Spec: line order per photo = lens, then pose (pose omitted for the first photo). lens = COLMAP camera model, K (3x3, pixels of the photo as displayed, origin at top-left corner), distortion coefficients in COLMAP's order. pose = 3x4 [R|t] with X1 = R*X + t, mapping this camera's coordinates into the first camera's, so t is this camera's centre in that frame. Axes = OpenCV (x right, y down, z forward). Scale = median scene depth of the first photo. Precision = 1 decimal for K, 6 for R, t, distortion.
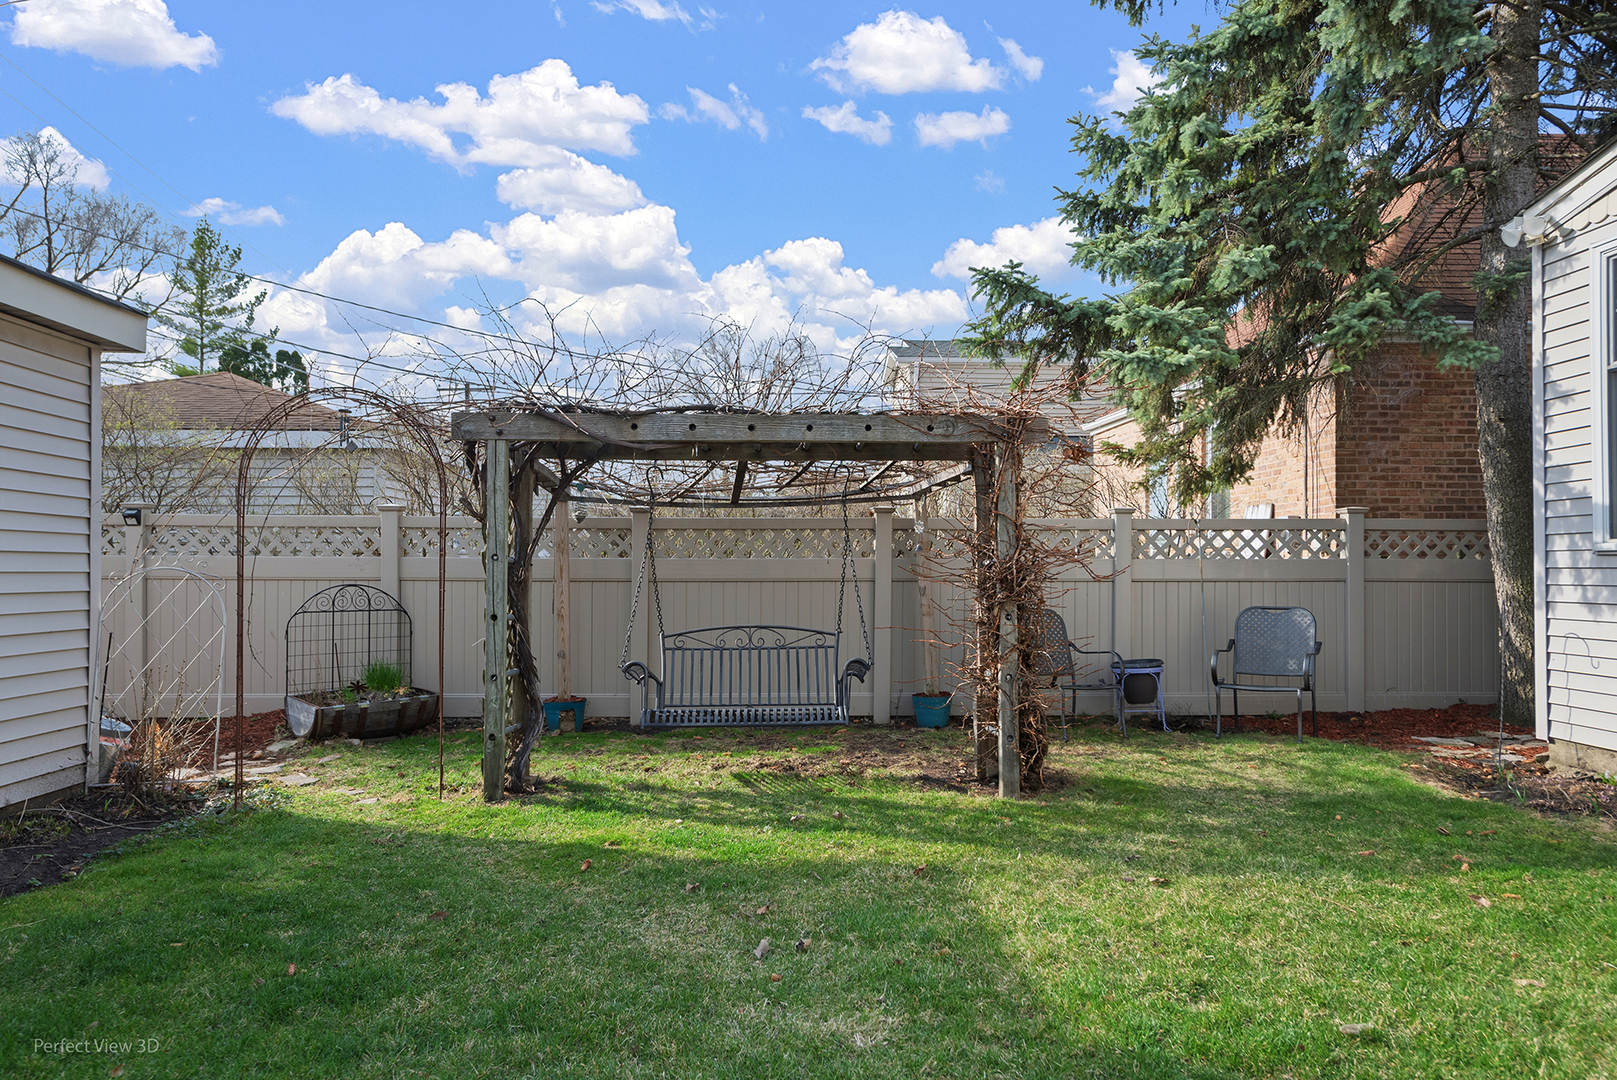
lens RADIAL K [[1068.9, 0, 790.6], [0, 1068.9, 545.2], [0, 0, 1]] dist [0.016146, 0.001034]
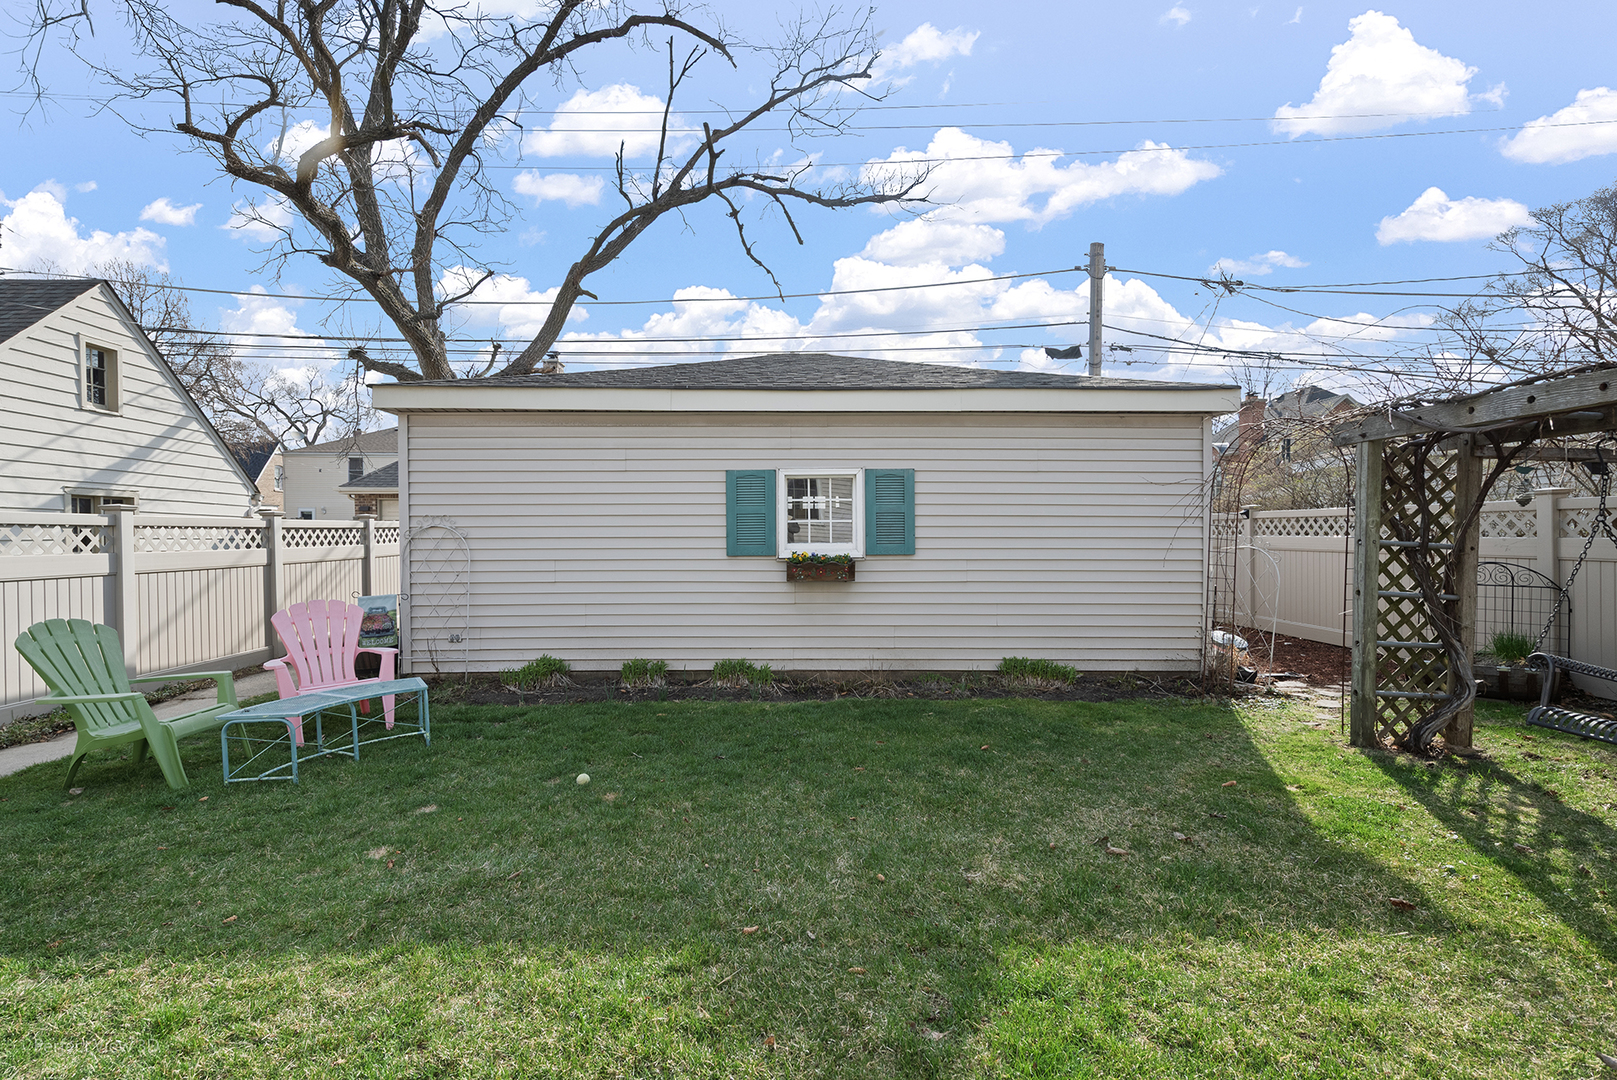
lens RADIAL K [[759.9, 0, 808.5], [0, 759.9, 540.0], [0, 0, 1]] dist [0.004480, 0.000490]
pose [[-0.010884, 0.005279, -0.999927, 0.415704], [0.018560, 0.999815, 0.005077, -0.004757], [0.999769, -0.018503, -0.010980, 0.292708]]
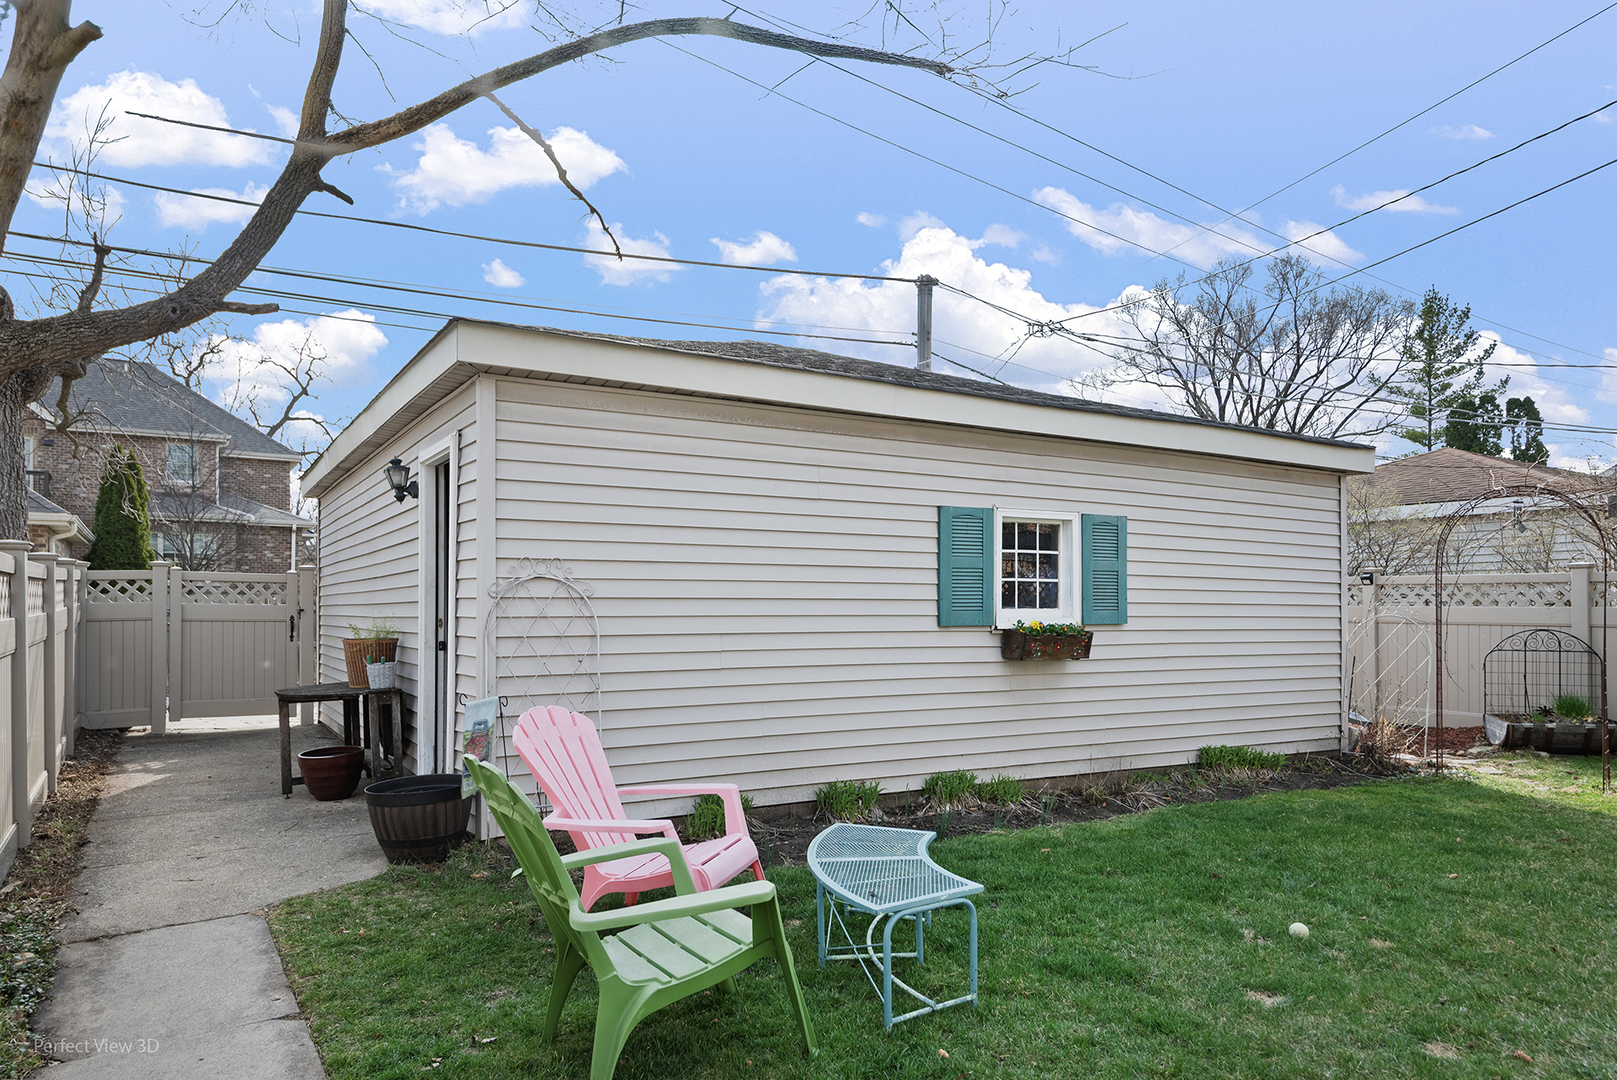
lens RADIAL K [[1043.5, 0, 751.7], [0, 1043.5, 605.1], [0, 0, 1]] dist [0.002194, -0.002815]
pose [[0.468997, -0.003483, -0.883193, 0.220207], [0.012284, 0.999921, 0.002580, -0.005297], [0.883114, -0.012059, 0.469003, -0.358682]]
